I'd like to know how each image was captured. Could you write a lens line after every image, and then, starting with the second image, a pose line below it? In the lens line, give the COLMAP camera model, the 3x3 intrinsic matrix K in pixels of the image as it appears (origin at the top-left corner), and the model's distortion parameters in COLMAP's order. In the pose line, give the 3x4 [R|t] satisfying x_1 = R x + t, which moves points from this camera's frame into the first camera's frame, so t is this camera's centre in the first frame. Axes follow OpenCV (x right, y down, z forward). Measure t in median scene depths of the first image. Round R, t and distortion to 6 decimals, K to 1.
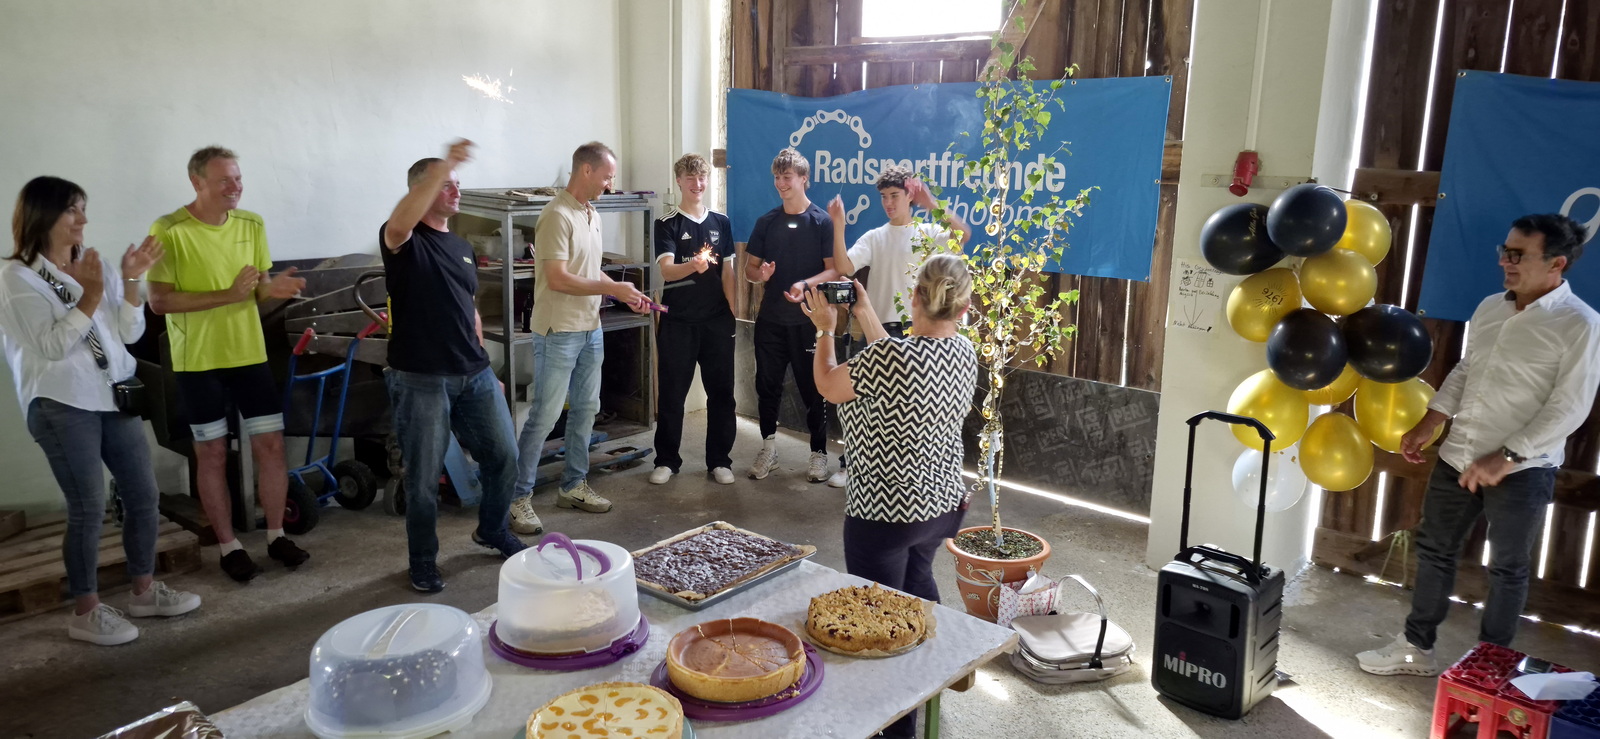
lens RADIAL K [[1106.2, 0, 805.4], [0, 1106.2, 353.9], [0, 0, 1]] dist [0.107478, -0.130111]
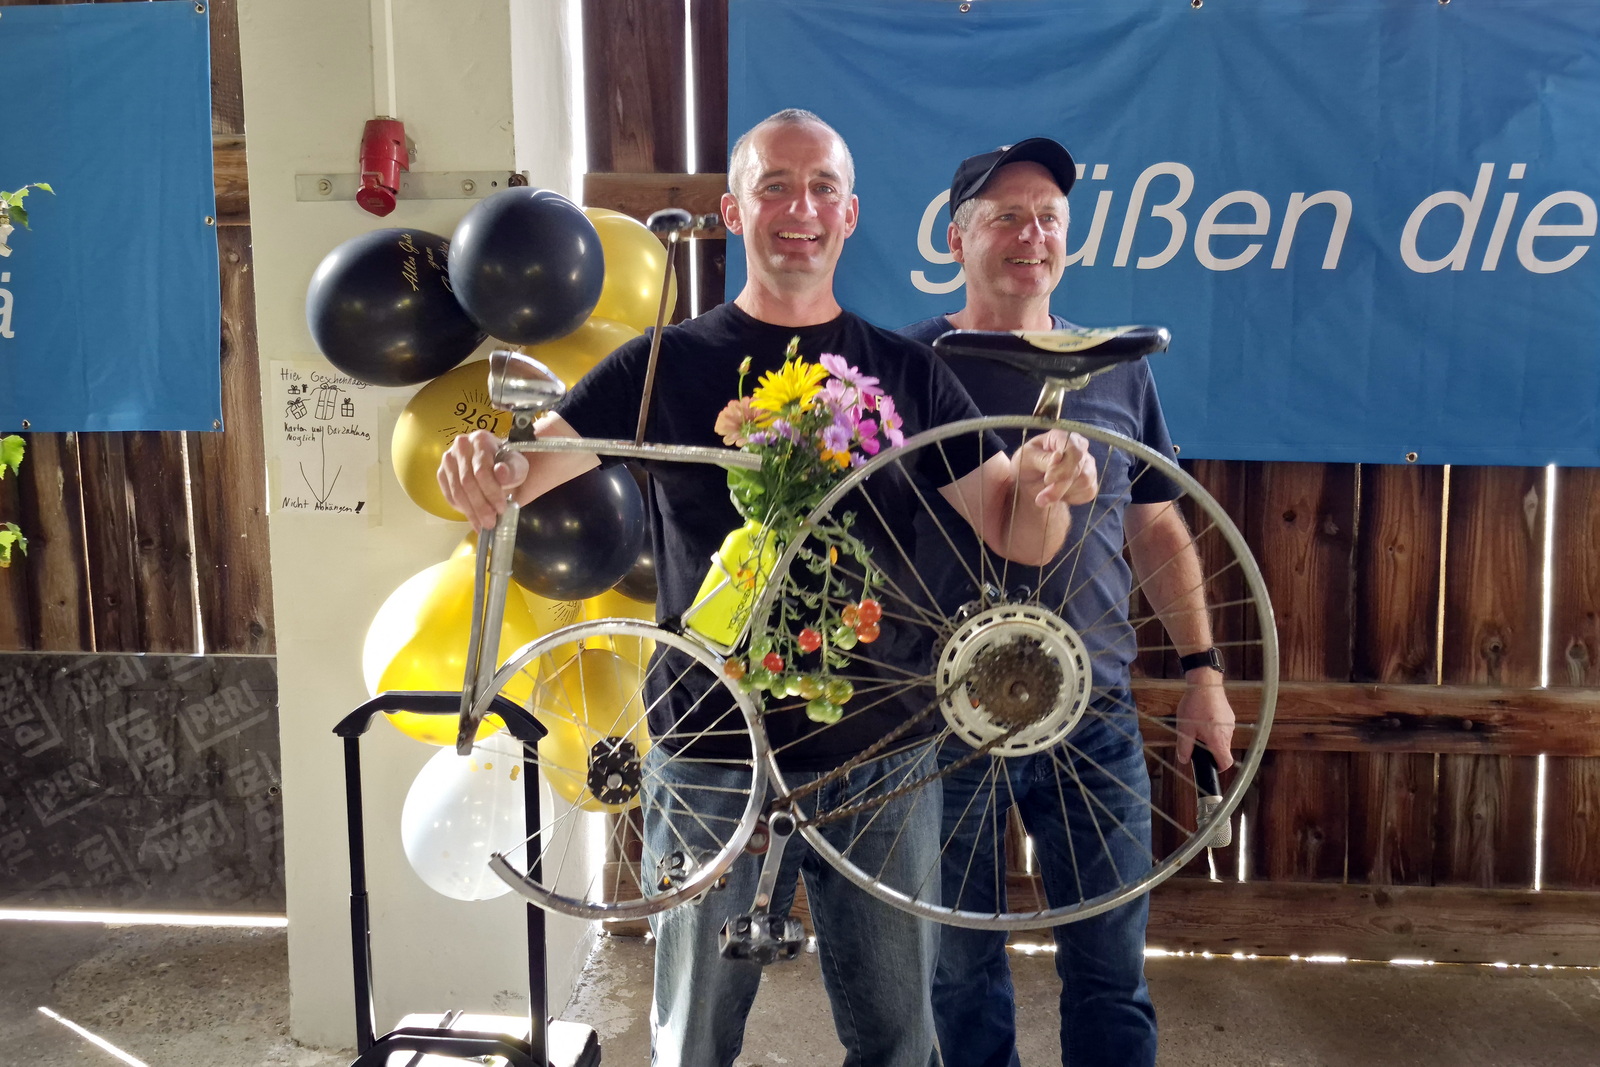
lens RADIAL K [[1630.4, 0, 798.1], [0, 1630.4, 488.2], [0, 0, 1]] dist [0.172124, -0.327400]
pose [[0.815272, -0.106981, 0.569110, 0.109674], [0.139310, 0.990158, -0.013437, 0.004156], [-0.562071, 0.090237, 0.822152, 0.303907]]
